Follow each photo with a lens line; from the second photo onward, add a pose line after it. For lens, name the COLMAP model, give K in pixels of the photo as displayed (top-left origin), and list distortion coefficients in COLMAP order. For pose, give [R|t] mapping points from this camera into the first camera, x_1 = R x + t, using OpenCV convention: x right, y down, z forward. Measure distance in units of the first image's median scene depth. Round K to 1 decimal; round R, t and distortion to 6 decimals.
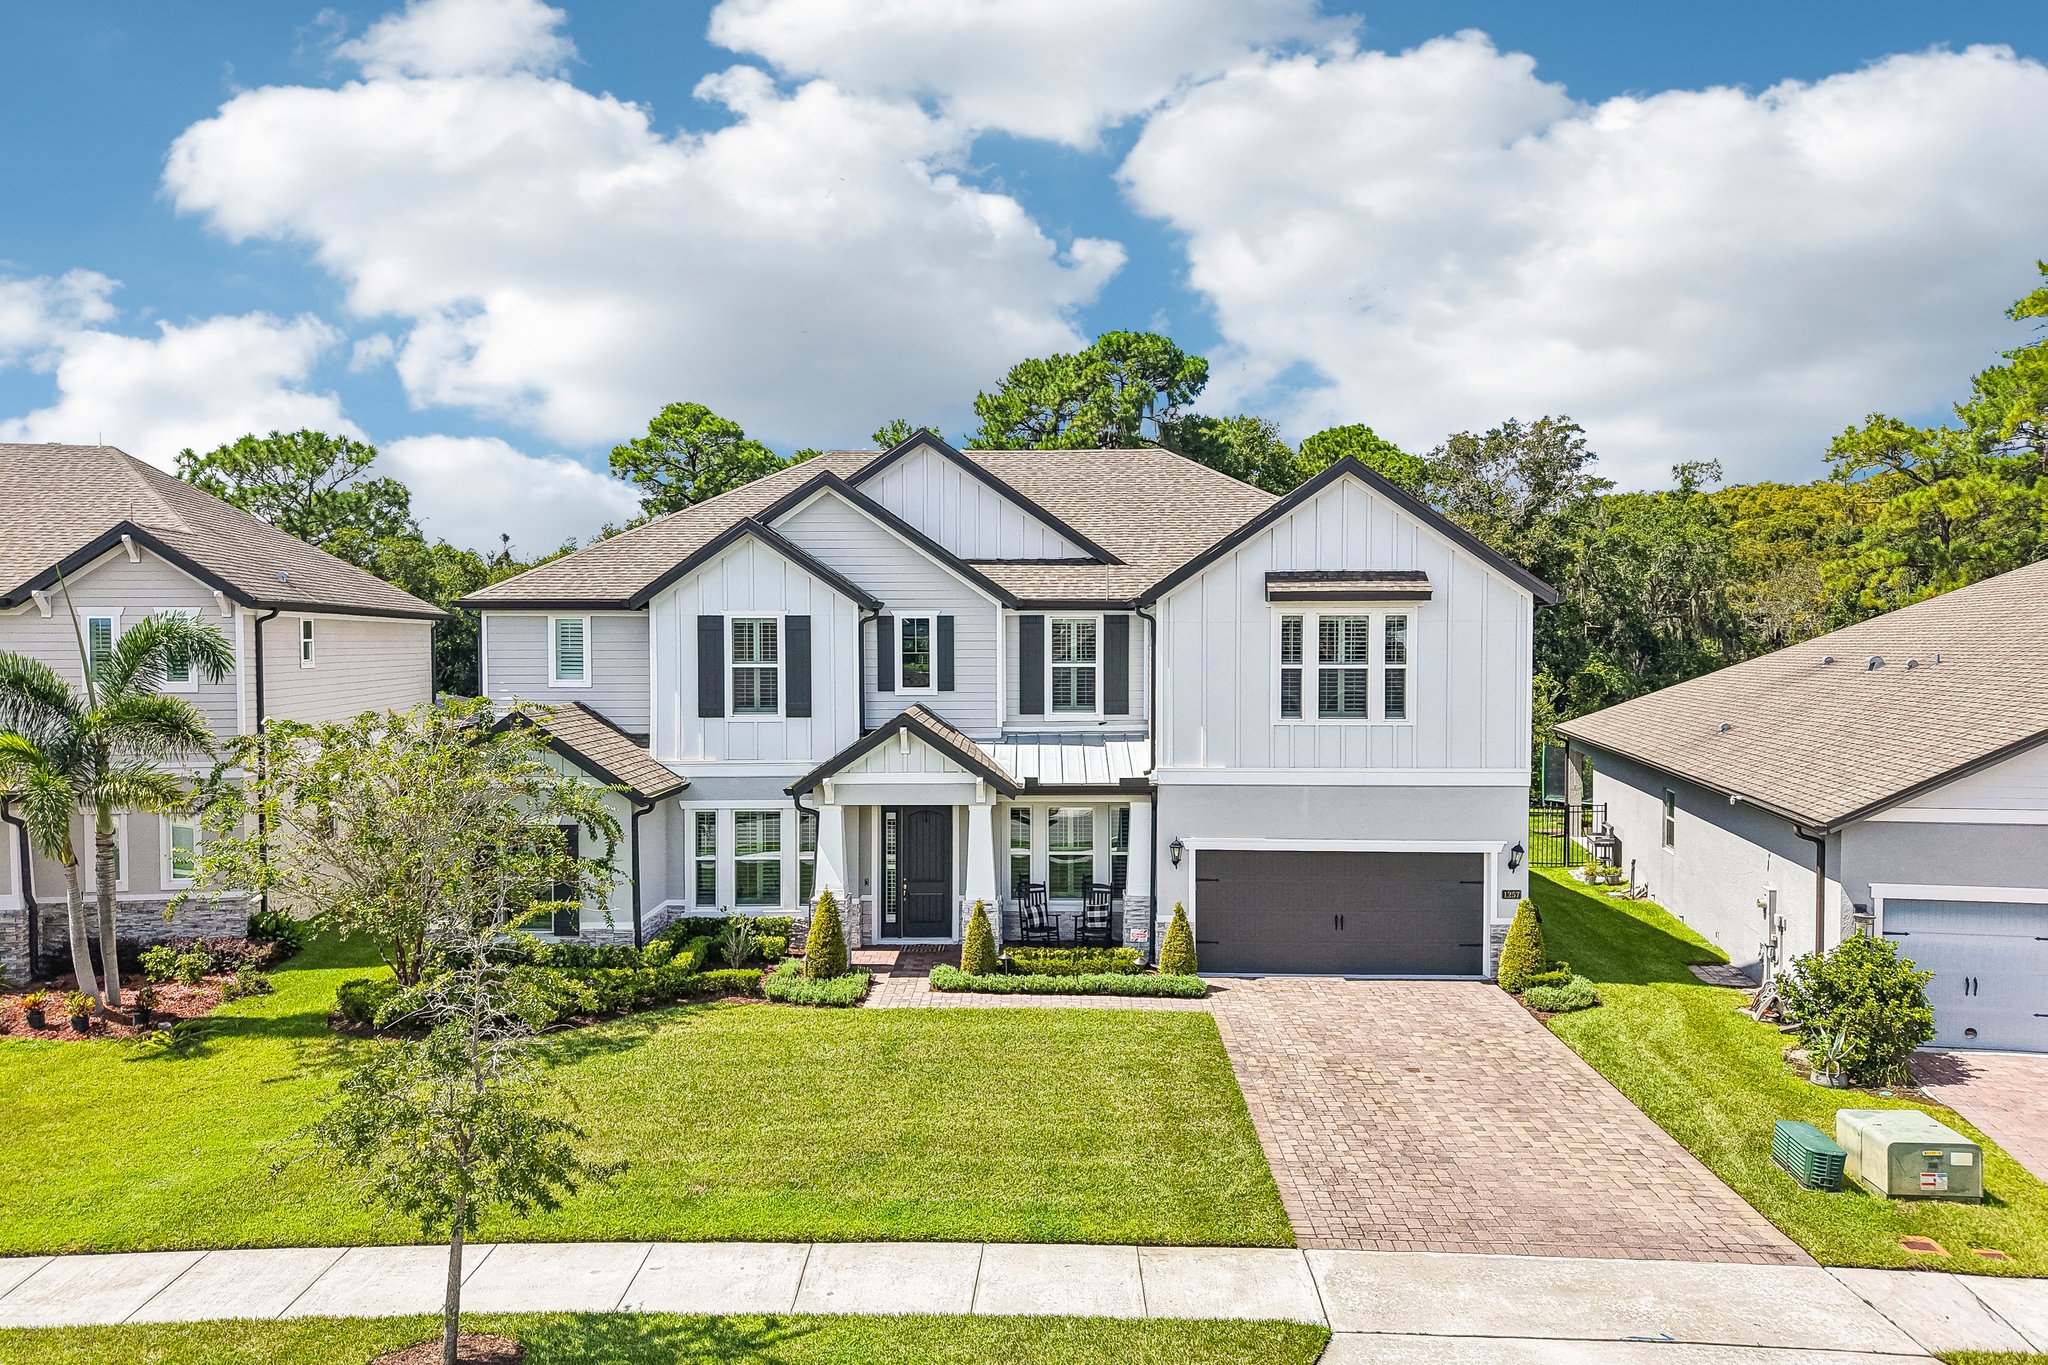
lens RADIAL K [[1368.6, 0, 1014.4], [0, 1368.6, 682.5], [0, 0, 1]] dist [0.032789, -0.030175]
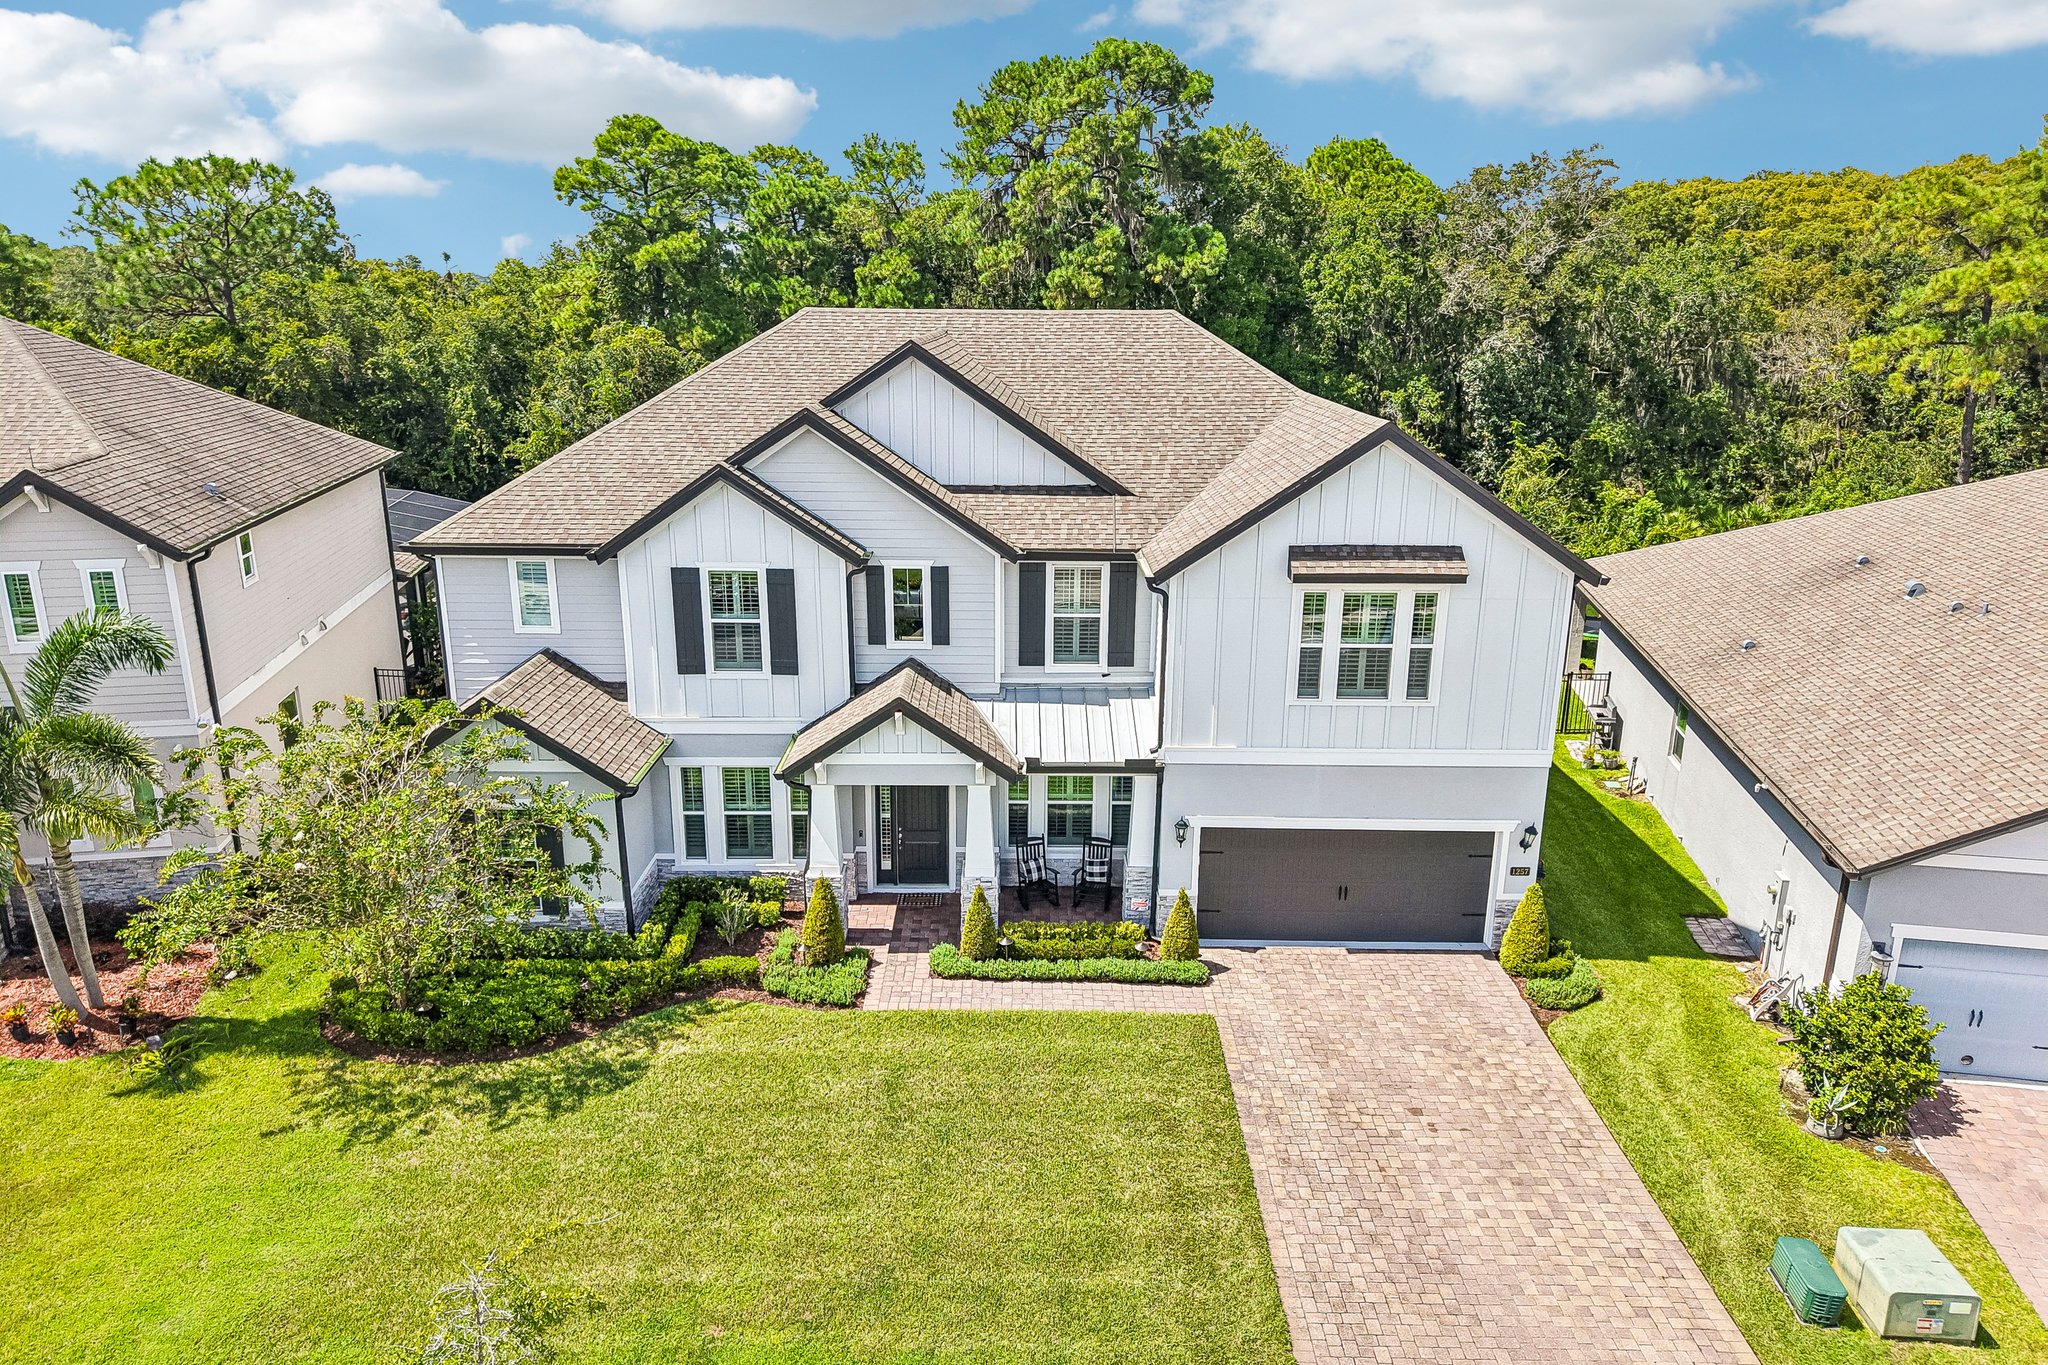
lens RADIAL K [[1368.6, 0, 1014.4], [0, 1368.6, 682.5], [0, 0, 1]] dist [0.032789, -0.030175]
pose [[0.999816, 0.001146, 0.019133, -0.018929], [-0.005820, 0.969225, 0.246109, -0.216795], [-0.018262, -0.246175, 0.969053, 0.087419]]
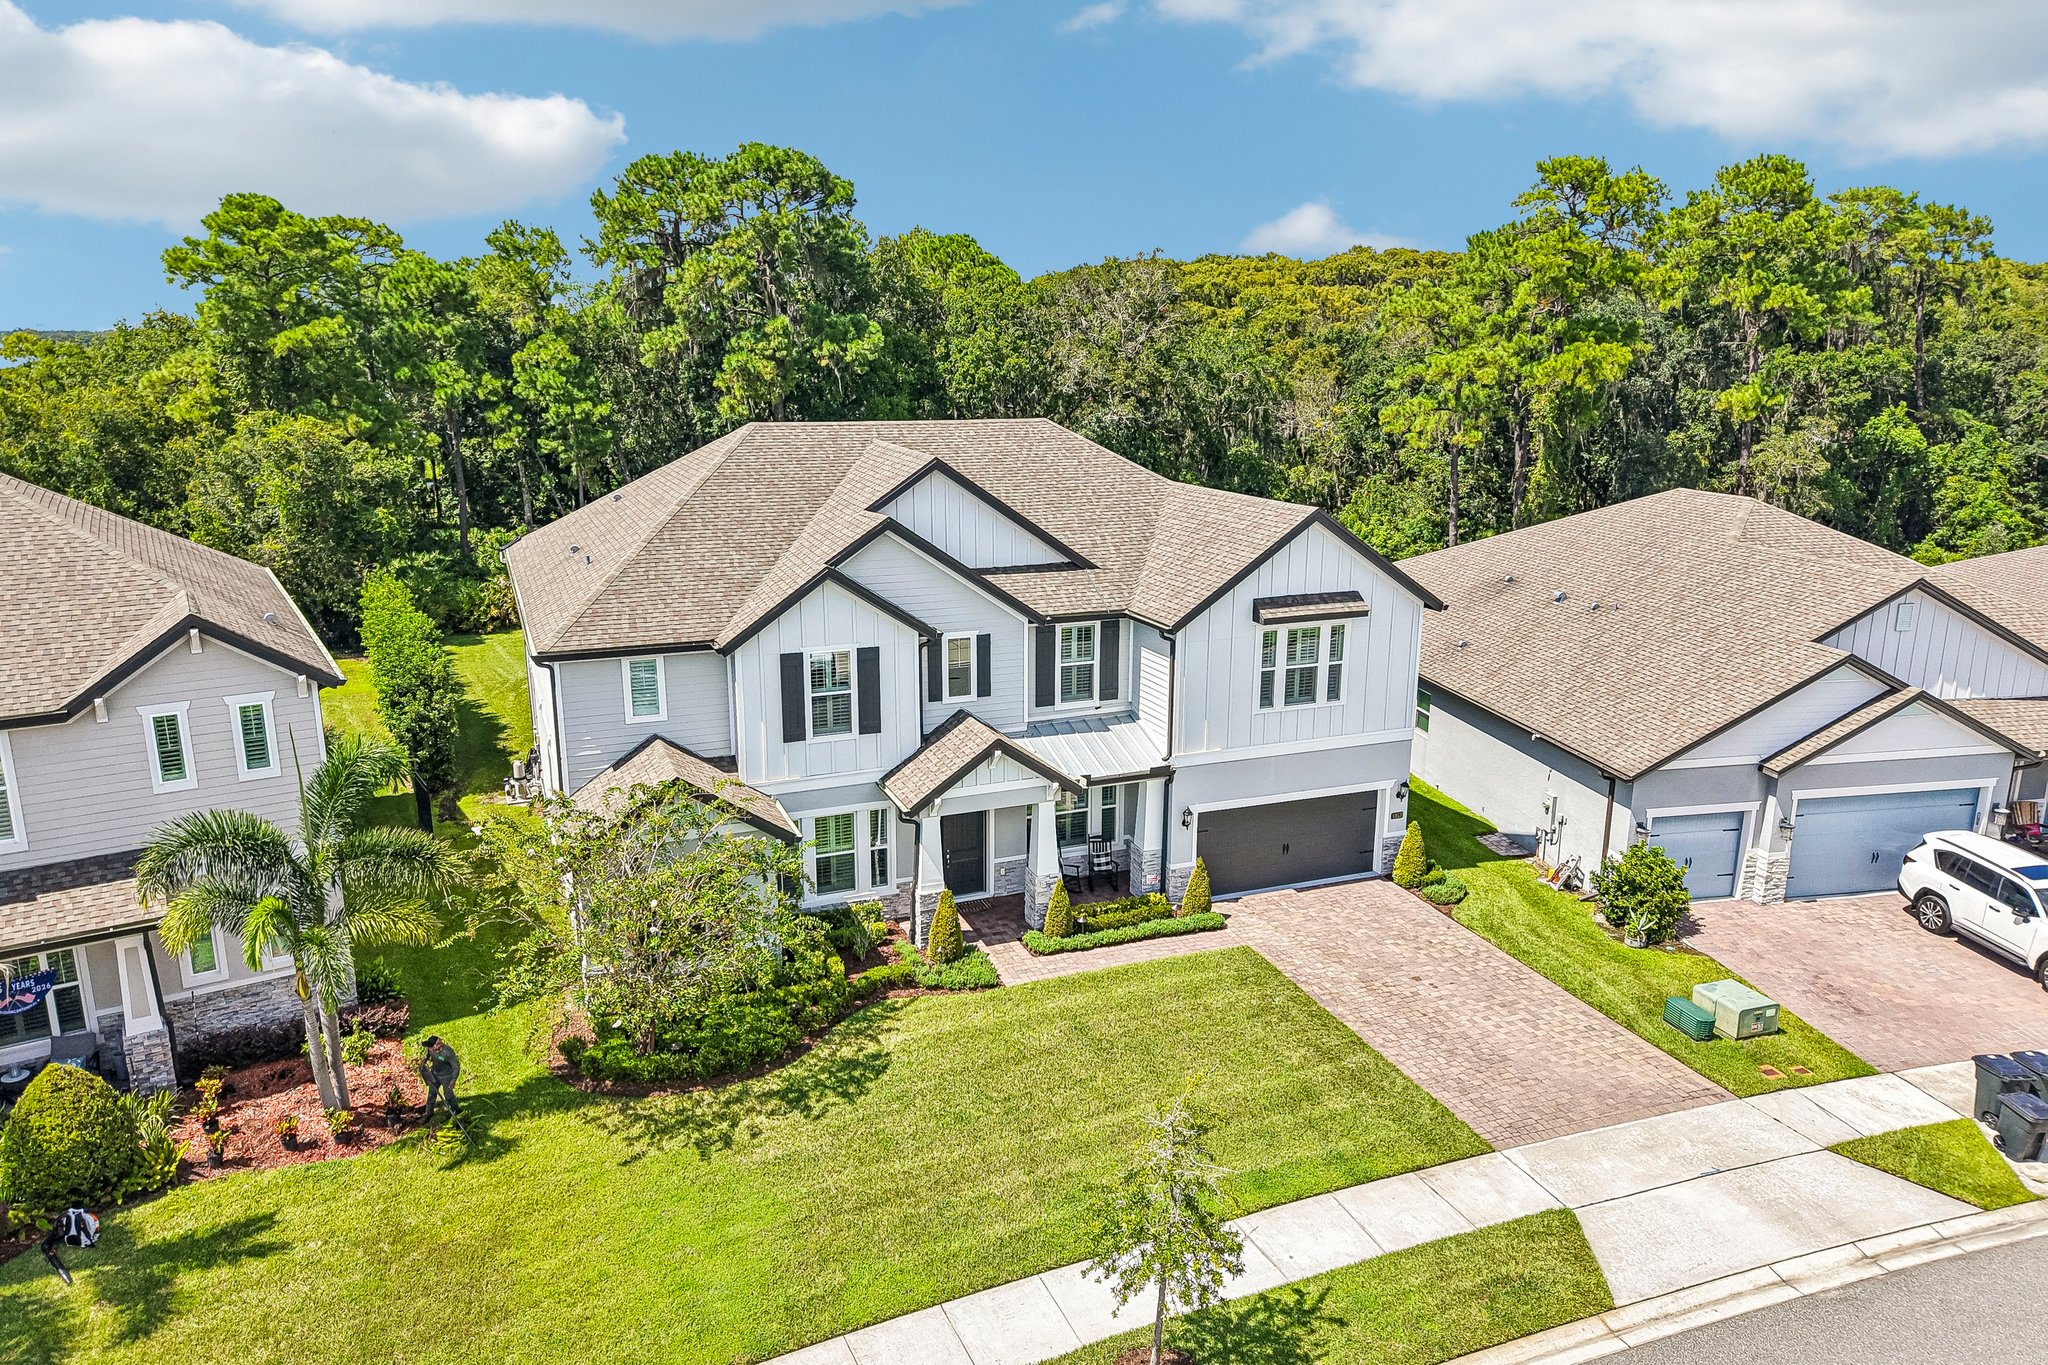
lens RADIAL K [[1368.6, 0, 1014.4], [0, 1368.6, 682.5], [0, 0, 1]] dist [0.032789, -0.030175]
pose [[0.919428, -0.092200, 0.382298, -0.513636], [0.009415, 0.977010, 0.212987, -0.276997], [-0.393146, -0.192227, 0.899158, -0.070904]]
